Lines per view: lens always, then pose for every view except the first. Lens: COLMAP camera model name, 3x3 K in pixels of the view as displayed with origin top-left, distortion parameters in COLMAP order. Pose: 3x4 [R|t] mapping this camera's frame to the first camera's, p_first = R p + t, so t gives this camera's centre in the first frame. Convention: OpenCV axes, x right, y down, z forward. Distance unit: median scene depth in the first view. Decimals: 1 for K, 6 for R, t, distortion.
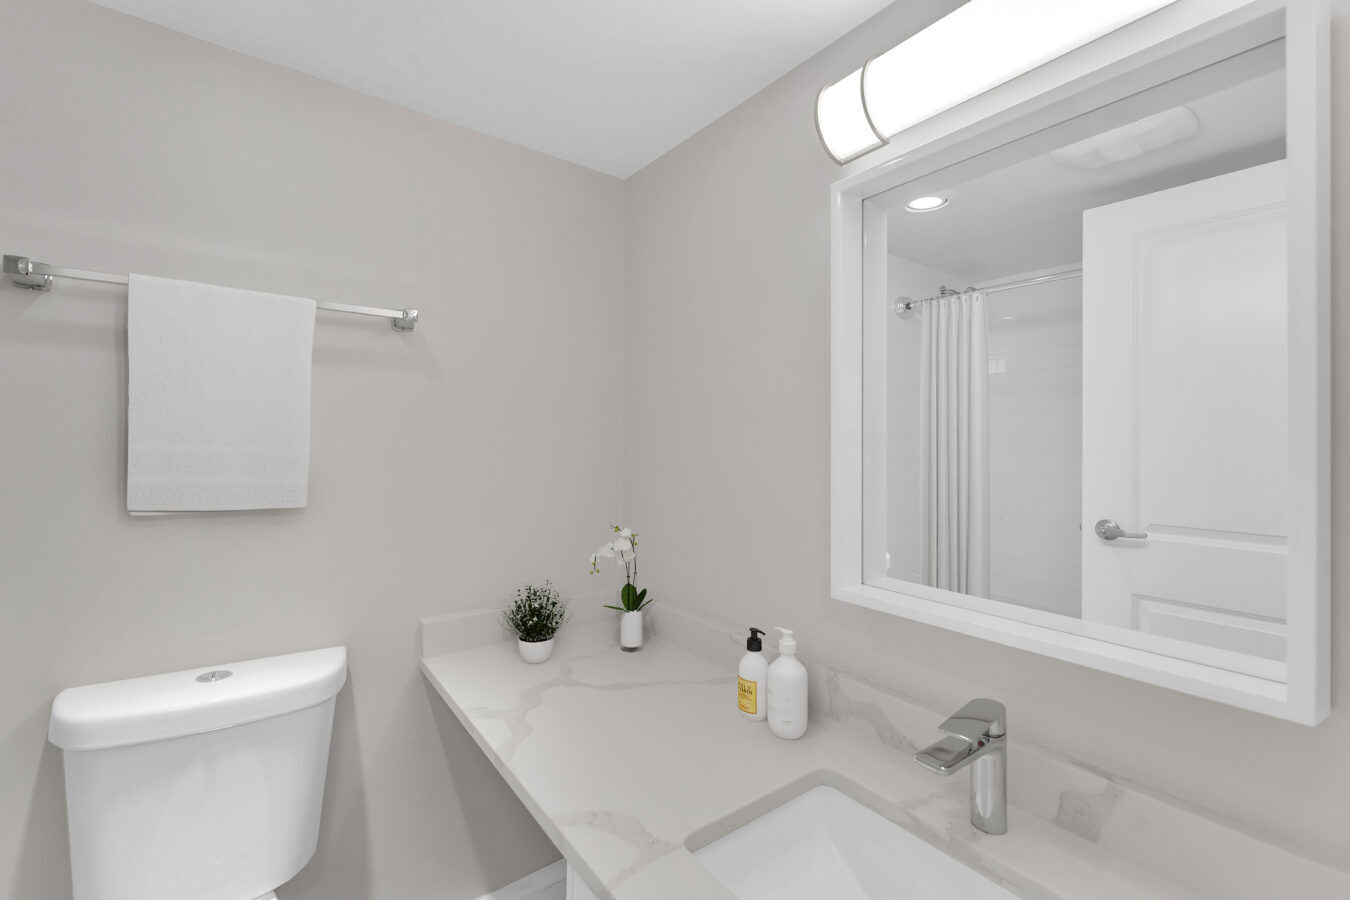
lens RADIAL K [[555.0, 0, 676.1], [0, 555.0, 446.7], [0, 0, 1]] dist [-0.001256, 0.000002]
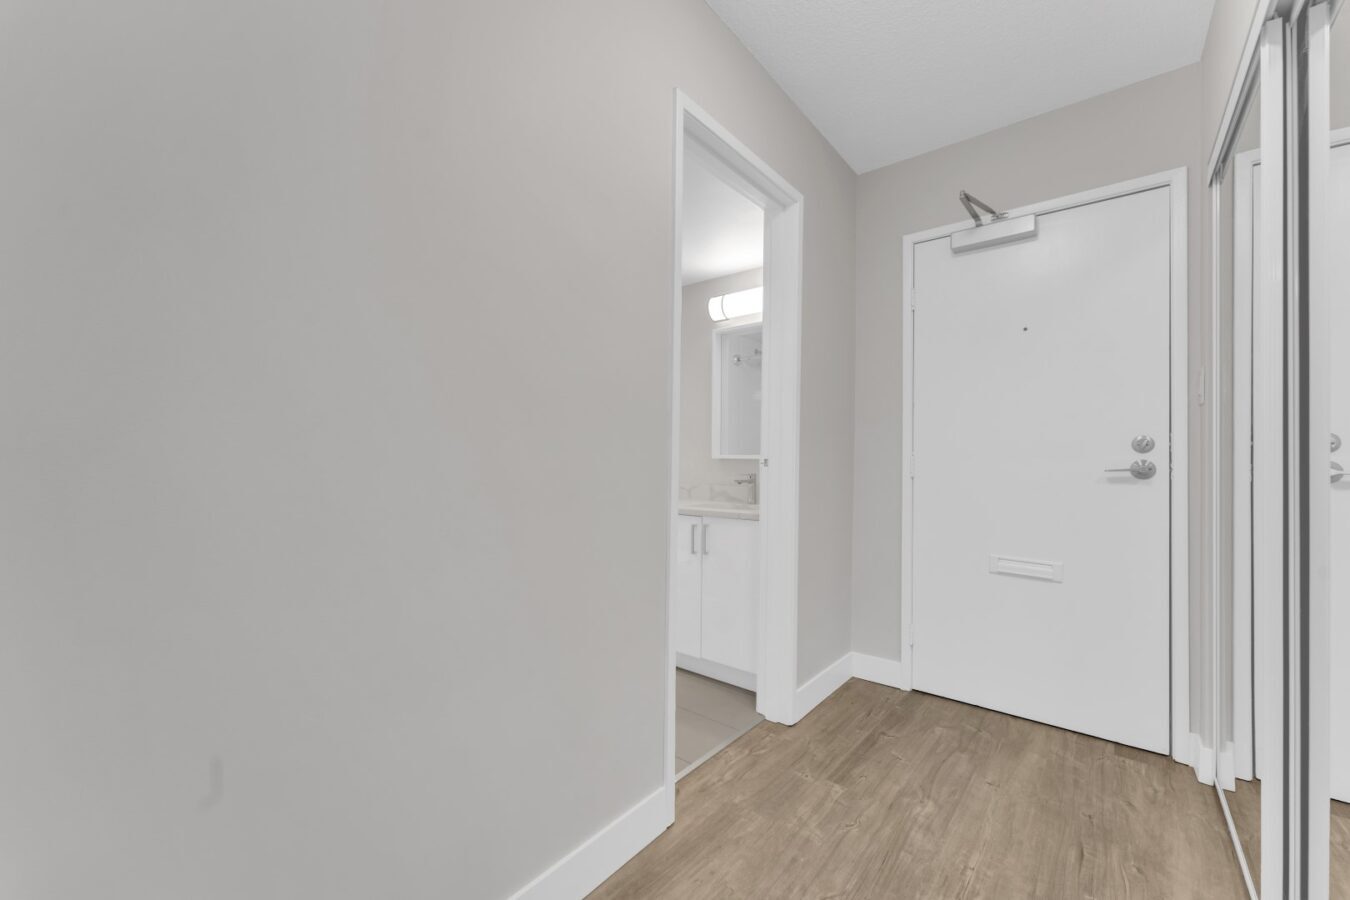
lens RADIAL K [[538.2, 0, 672.1], [0, 538.2, 451.4], [0, 0, 1]] dist [0.001237, 0.000218]
pose [[0.966268, 0.022969, 0.256511, -0.740008], [-0.015215, 0.999366, -0.032174, 0.341443], [-0.257088, 0.027186, 0.966006, -1.967612]]
